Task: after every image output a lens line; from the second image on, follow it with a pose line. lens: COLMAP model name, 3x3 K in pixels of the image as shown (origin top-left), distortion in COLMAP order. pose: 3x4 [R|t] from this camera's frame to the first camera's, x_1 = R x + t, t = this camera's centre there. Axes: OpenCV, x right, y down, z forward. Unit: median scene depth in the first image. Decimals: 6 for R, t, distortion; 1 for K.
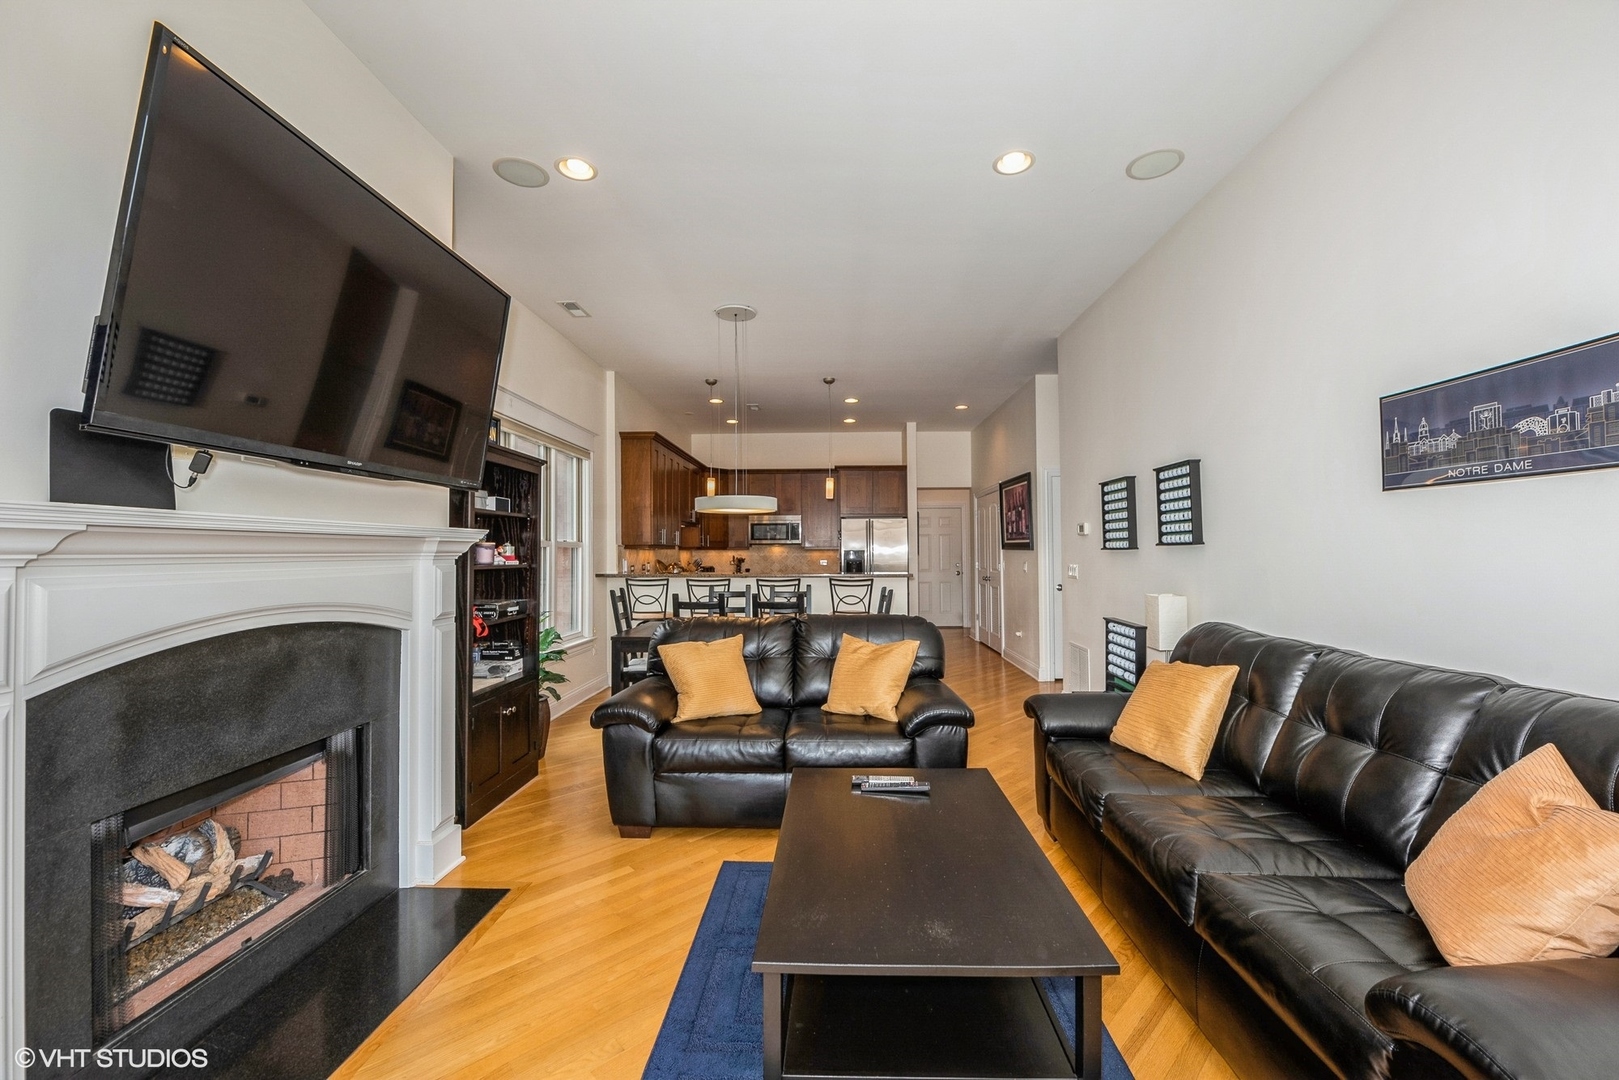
lens RADIAL K [[651.7, 0, 809.0], [0, 651.7, 542.8], [0, 0, 1]] dist [-0.009396, -0.000916]
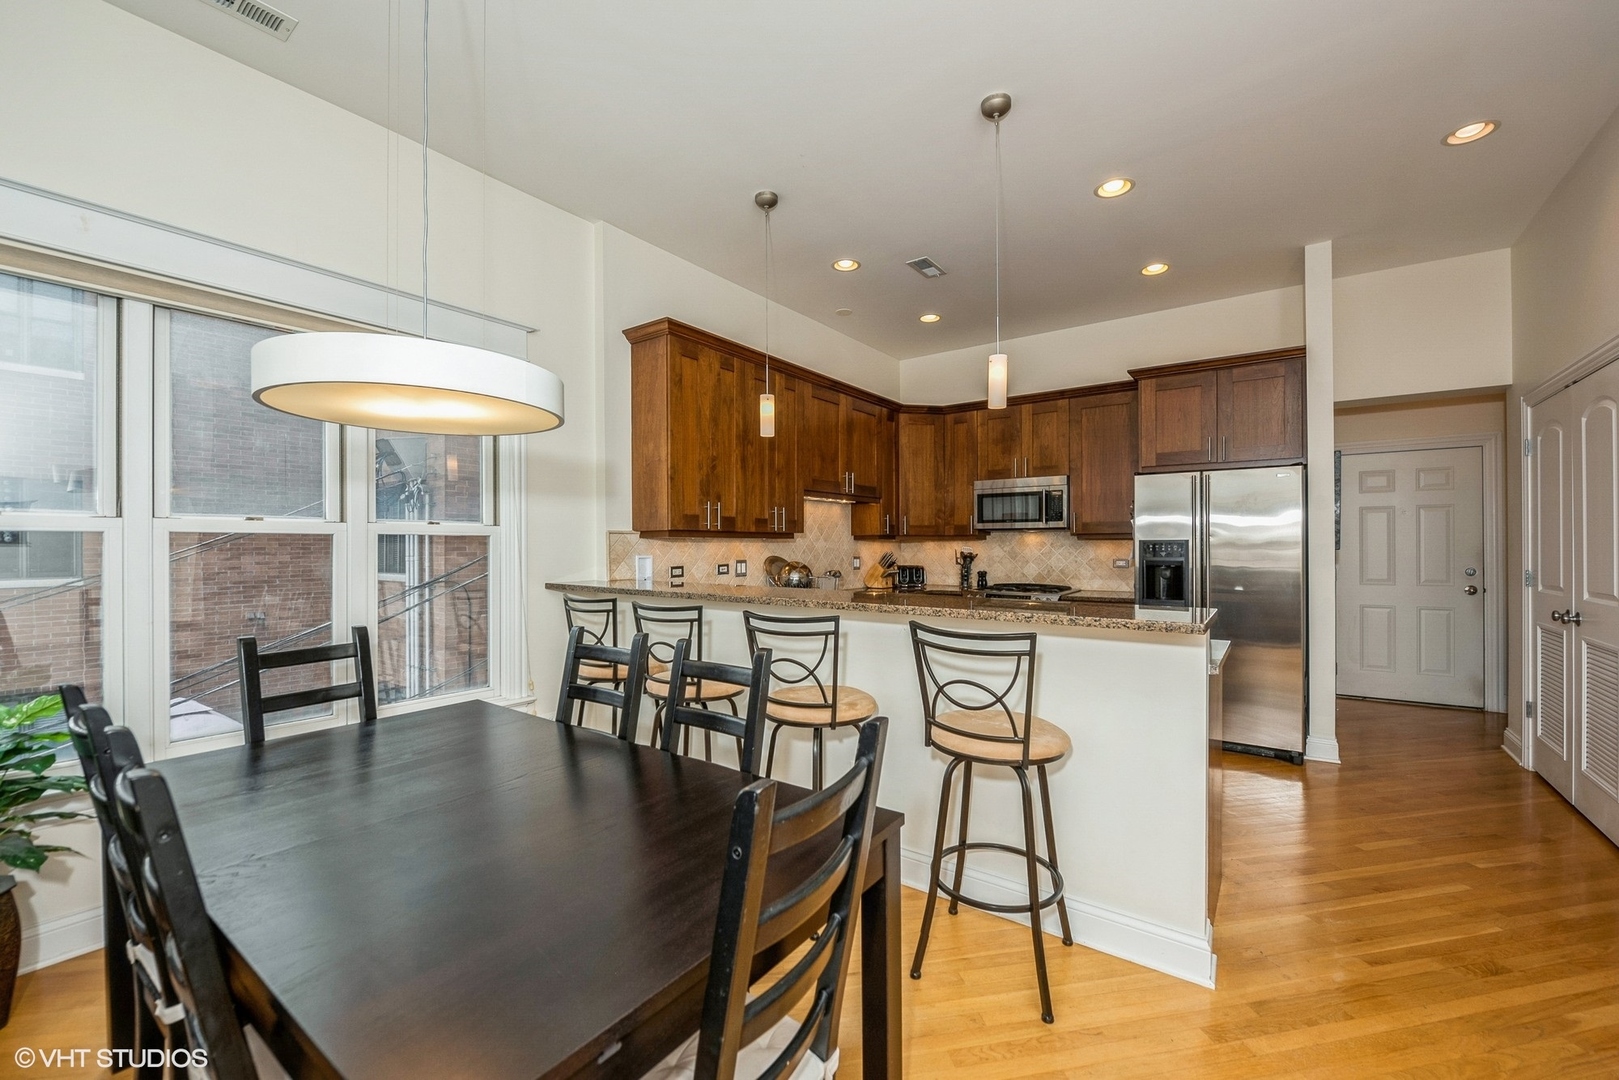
lens RADIAL K [[651.7, 0, 817.0], [0, 651.7, 545.2], [0, 0, 1]] dist [-0.009396, -0.000916]
pose [[0.833358, 0.002722, -0.552727, 0.117017], [0.007048, 0.999854, 0.015550, 0.005502], [0.552689, -0.016854, 0.833217, 0.451969]]
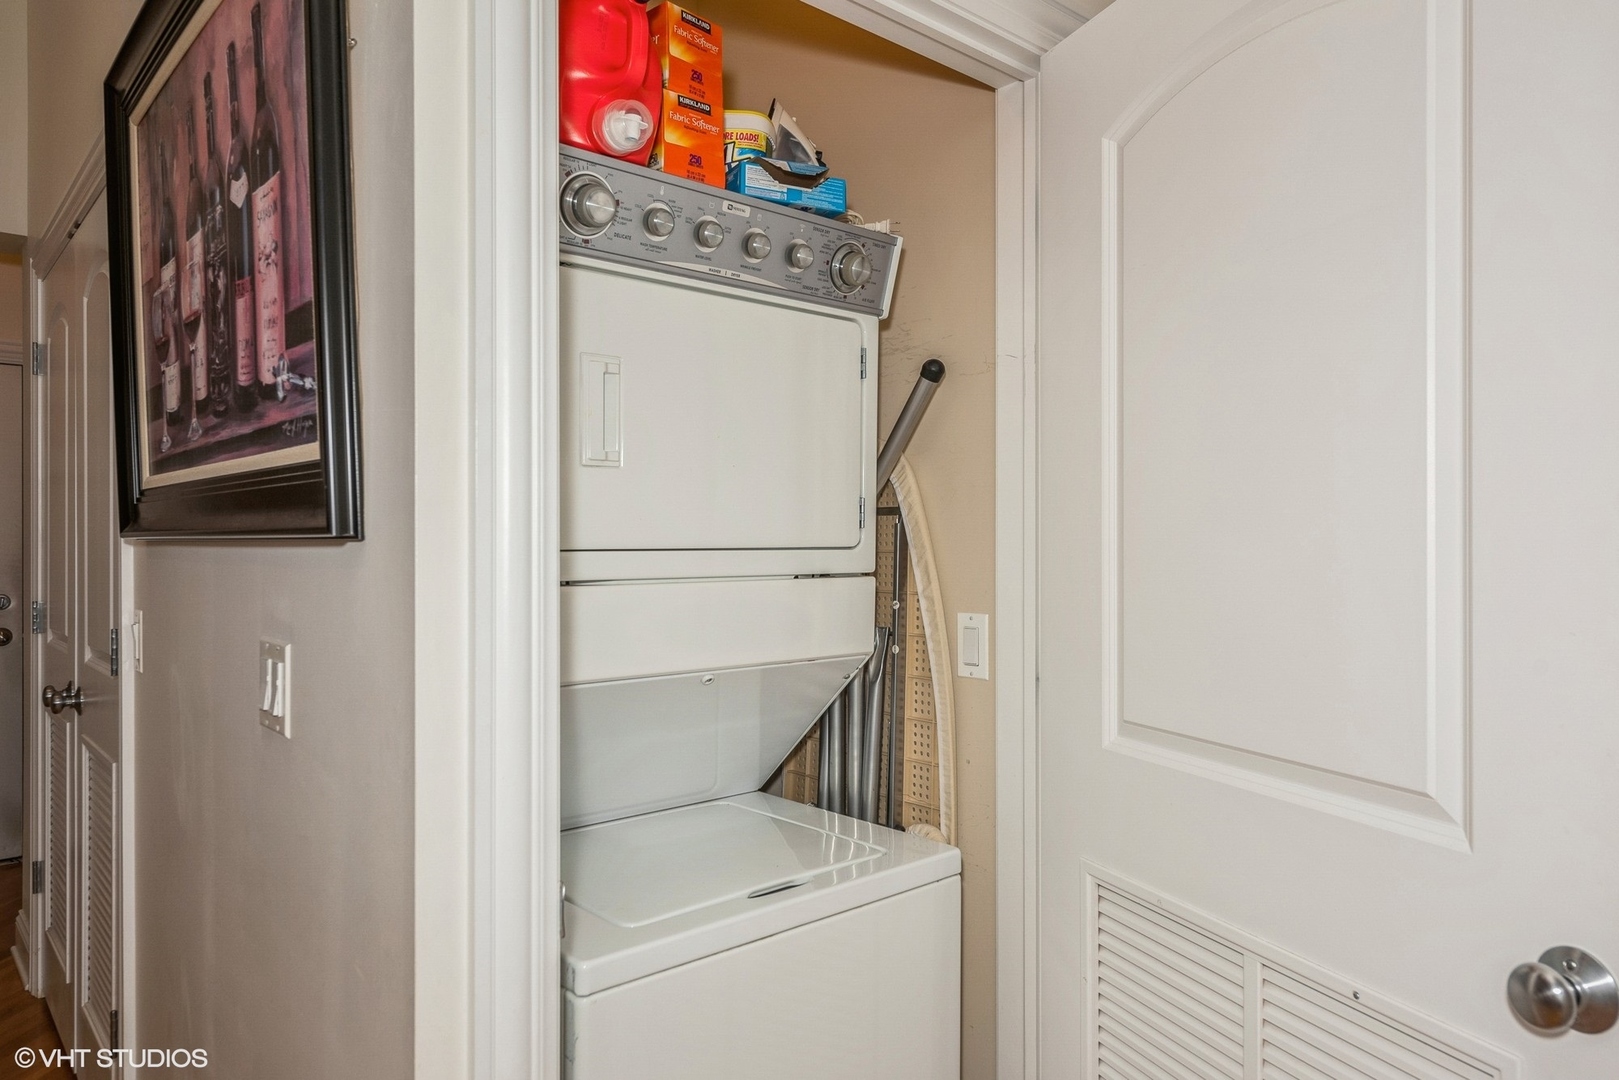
lens RADIAL K [[1070.3, 0, 810.3], [0, 1070.3, 544.3], [0, 0, 1]] dist [-0.000332, 0.000196]
pose [[0.723216, 0.003650, 0.690612, 0.208856], [-0.011765, 0.999906, 0.007036, 0.007329], [-0.690522, -0.013214, 0.723191, 0.620228]]
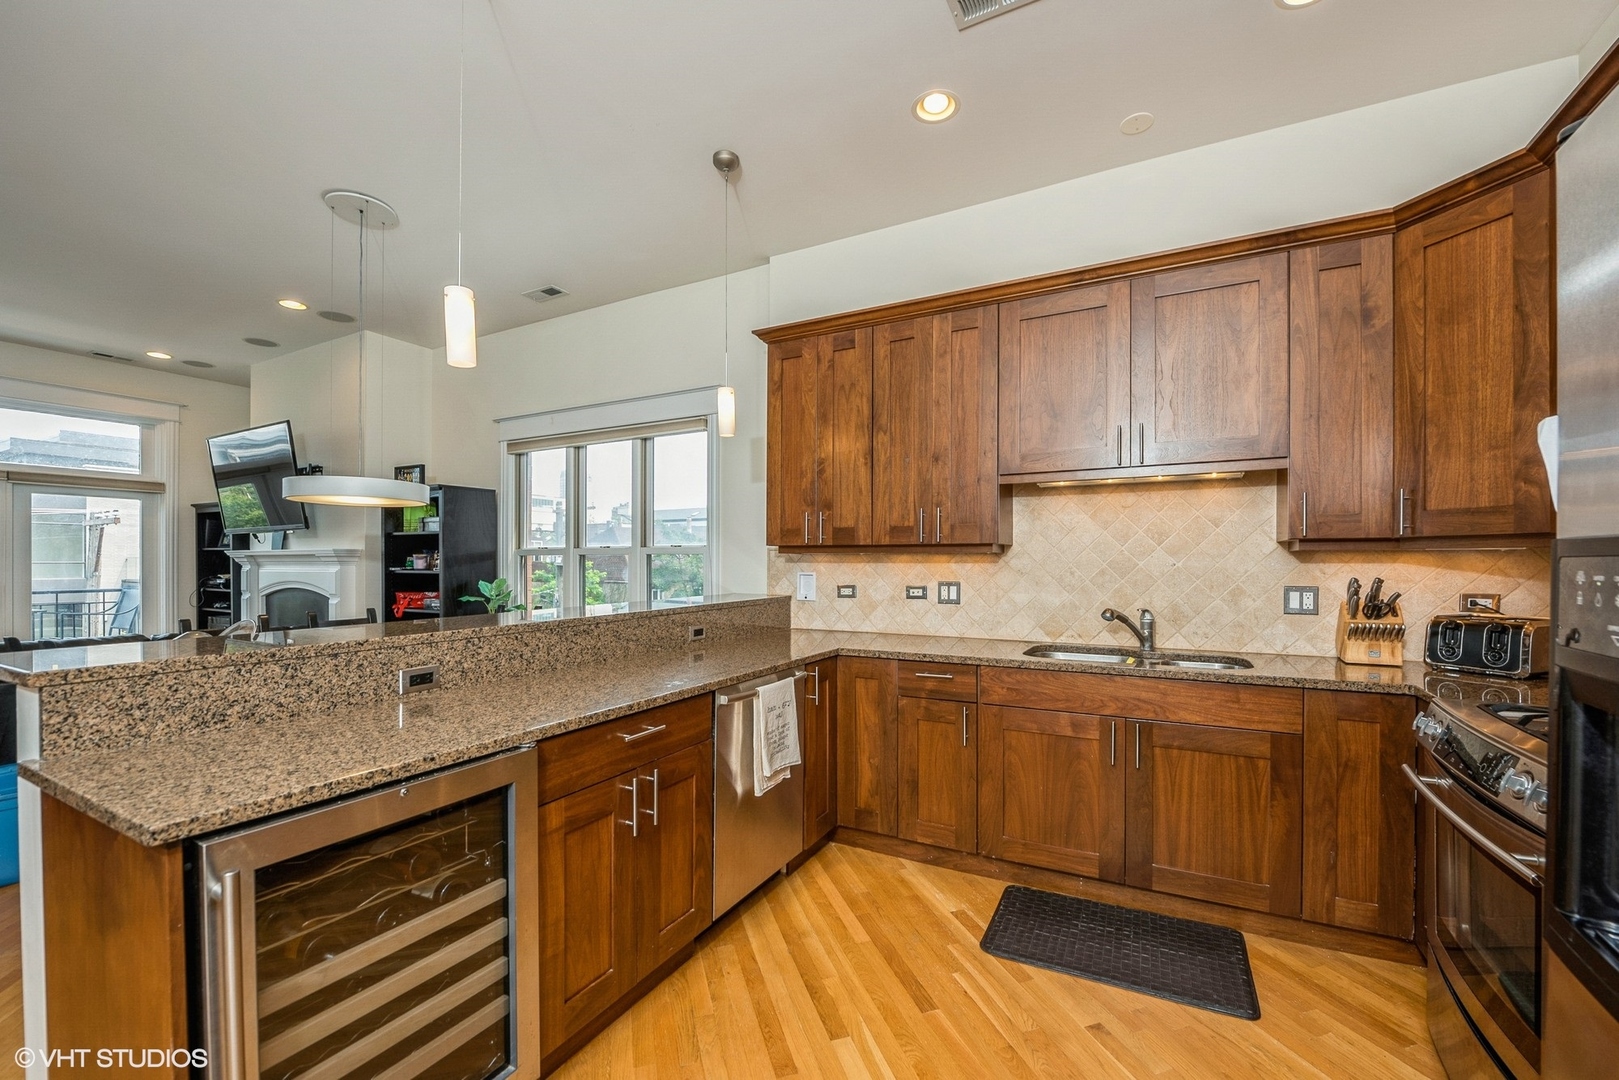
lens RADIAL K [[651.7, 0, 820.5], [0, 651.7, 564.2], [0, 0, 1]] dist [-0.009396, -0.000916]
pose [[-0.433289, 0.006340, -0.901233, 0.156490], [0.015374, 0.999882, -0.000357, 0.013200], [0.901124, -0.014011, -0.433335, 0.925169]]
